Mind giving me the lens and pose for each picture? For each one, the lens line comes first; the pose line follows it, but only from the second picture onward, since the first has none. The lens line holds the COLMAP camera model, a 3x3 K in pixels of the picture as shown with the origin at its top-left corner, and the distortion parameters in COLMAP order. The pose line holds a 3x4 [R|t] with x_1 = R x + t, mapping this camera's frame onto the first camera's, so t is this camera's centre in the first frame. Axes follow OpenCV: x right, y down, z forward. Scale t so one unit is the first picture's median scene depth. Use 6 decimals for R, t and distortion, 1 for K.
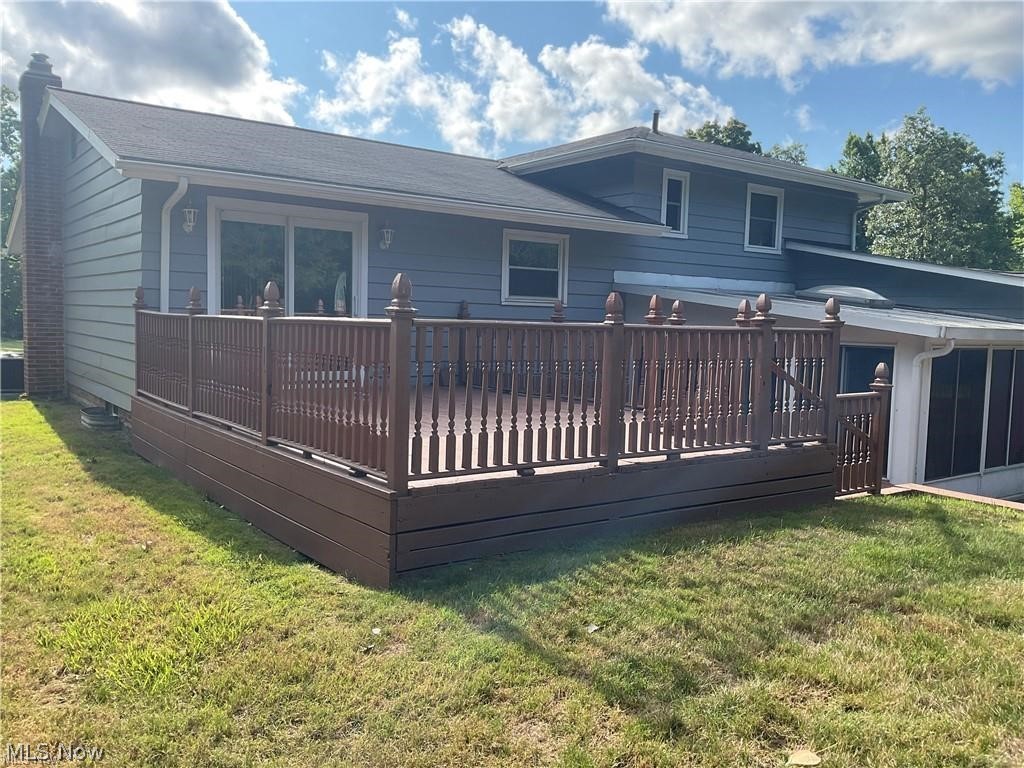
lens RADIAL K [[843.9, 0, 512.0], [0, 843.9, 384.0], [0, 0, 1]] dist [0.092478, -0.180006]
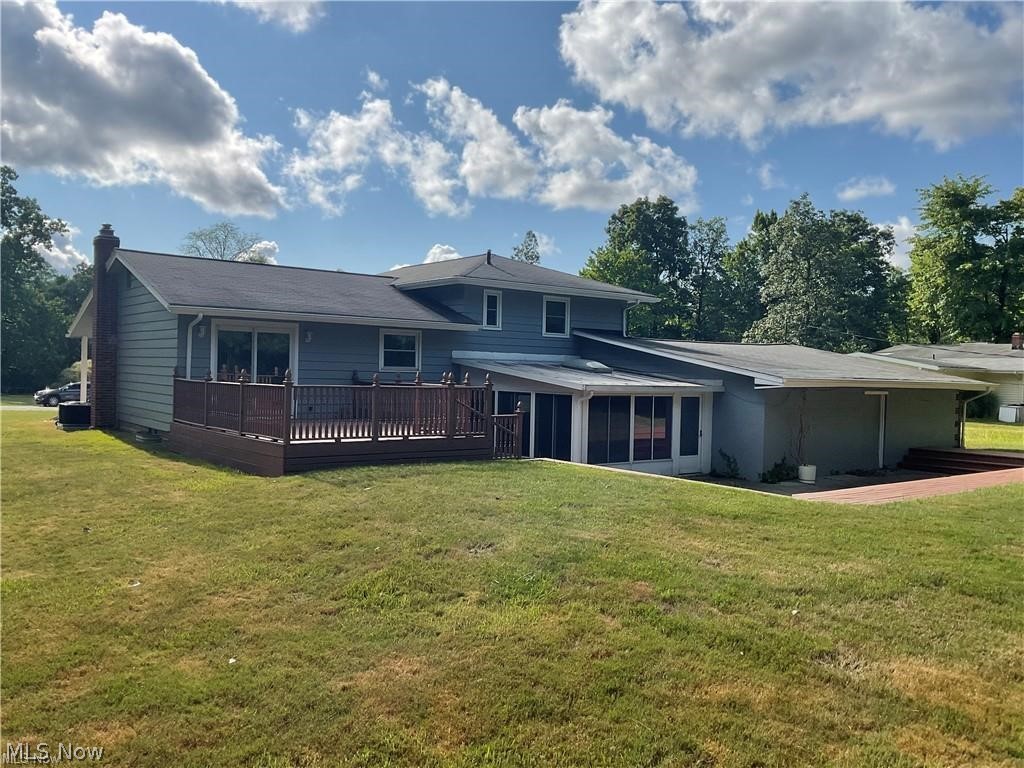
lens RADIAL K [[843.9, 0, 512.0], [0, 843.9, 384.0], [0, 0, 1]] dist [0.092478, -0.180006]
pose [[0.999417, -0.003845, 0.033920, 0.191564], [0.005959, 0.998030, -0.062457, 0.038183], [-0.033613, 0.062622, 0.997471, -0.696567]]
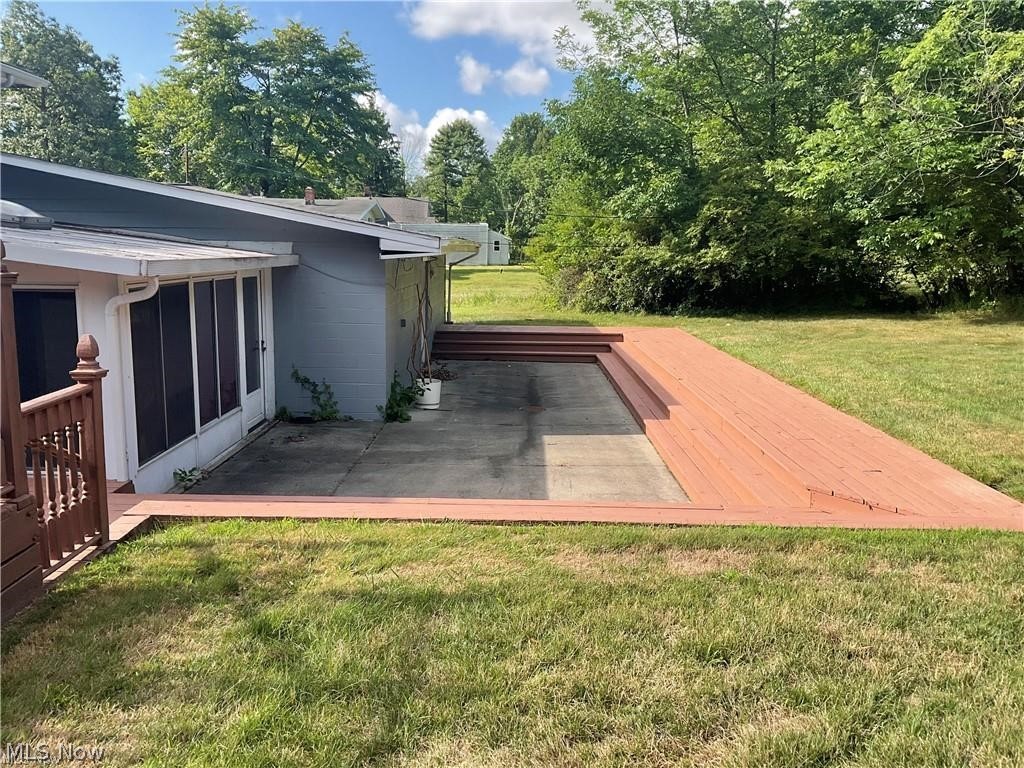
lens RADIAL K [[840.2, 0, 512.0], [0, 840.2, 384.0], [0, 0, 1]] dist [0.087757, -0.119456]
pose [[0.594406, -0.149578, 0.790131, 0.077137], [0.065393, 0.988286, 0.137896, -0.032056], [-0.801502, -0.030297, 0.597224, 0.233595]]
